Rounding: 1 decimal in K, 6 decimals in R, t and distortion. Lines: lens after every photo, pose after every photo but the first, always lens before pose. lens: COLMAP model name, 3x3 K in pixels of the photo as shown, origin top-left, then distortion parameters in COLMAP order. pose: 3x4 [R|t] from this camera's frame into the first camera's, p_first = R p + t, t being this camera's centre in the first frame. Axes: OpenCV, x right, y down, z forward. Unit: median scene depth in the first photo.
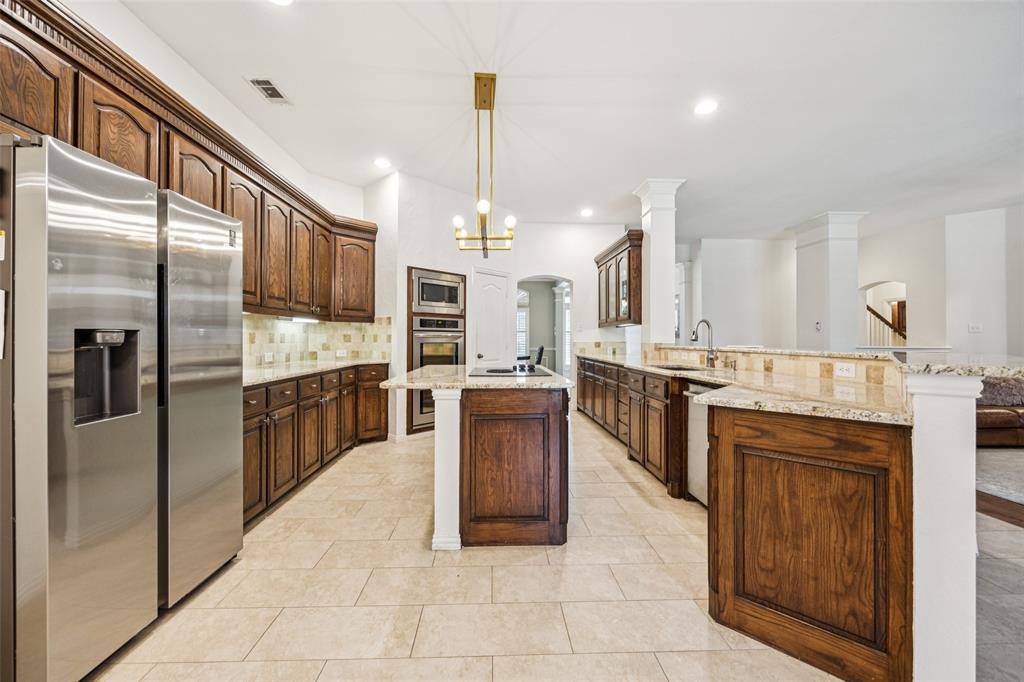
lens RADIAL K [[398.5, 0, 502.3], [0, 398.5, 336.5], [0, 0, 1]] dist [-0.000577, -0.000761]
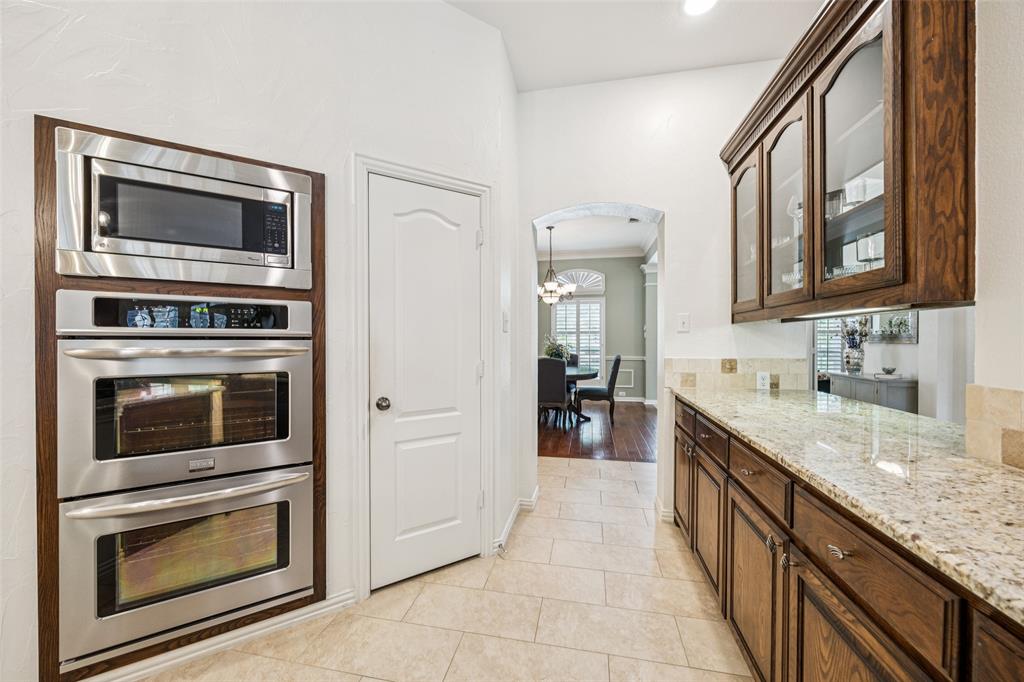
lens RADIAL K [[398.5, 0, 504.5], [0, 398.5, 341.3], [0, 0, 1]] dist [-0.000577, -0.000761]
pose [[0.971977, -0.001885, -0.235067, 0.249627], [0.004880, 0.999914, 0.012160, -0.022074], [0.235024, -0.012966, 0.971903, 1.228830]]
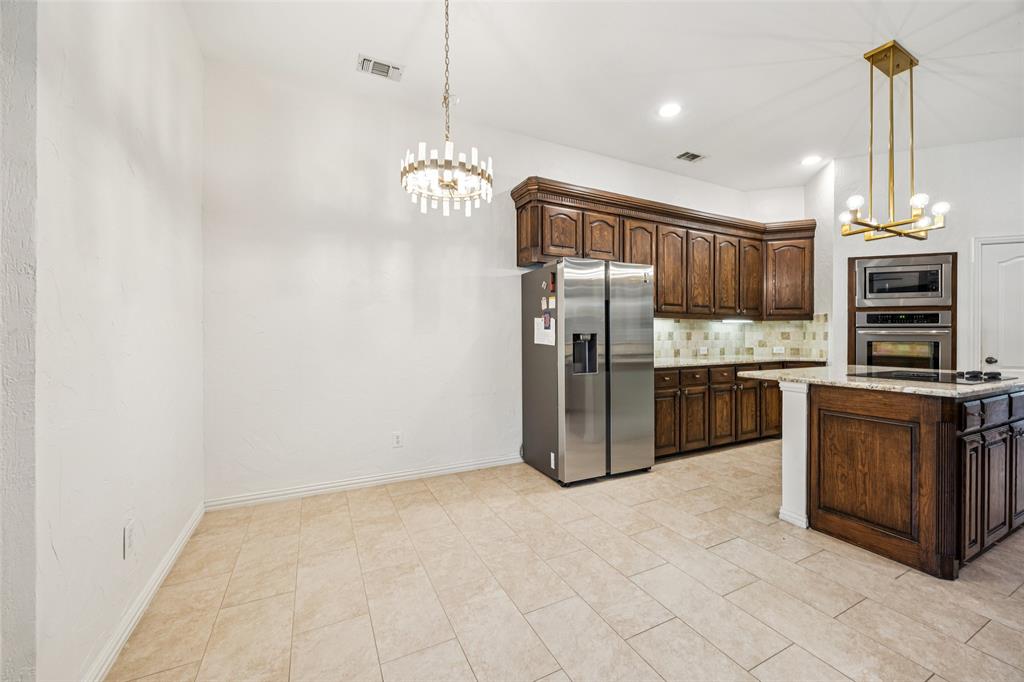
lens RADIAL K [[398.5, 0, 510.1], [0, 398.5, 336.5], [0, 0, 1]] dist [-0.000577, -0.000761]
pose [[0.417706, 0.001856, -0.908580, 0.422144], [0.007231, 0.999959, 0.005367, -0.007819], [0.908553, -0.008812, 0.417676, -0.153242]]
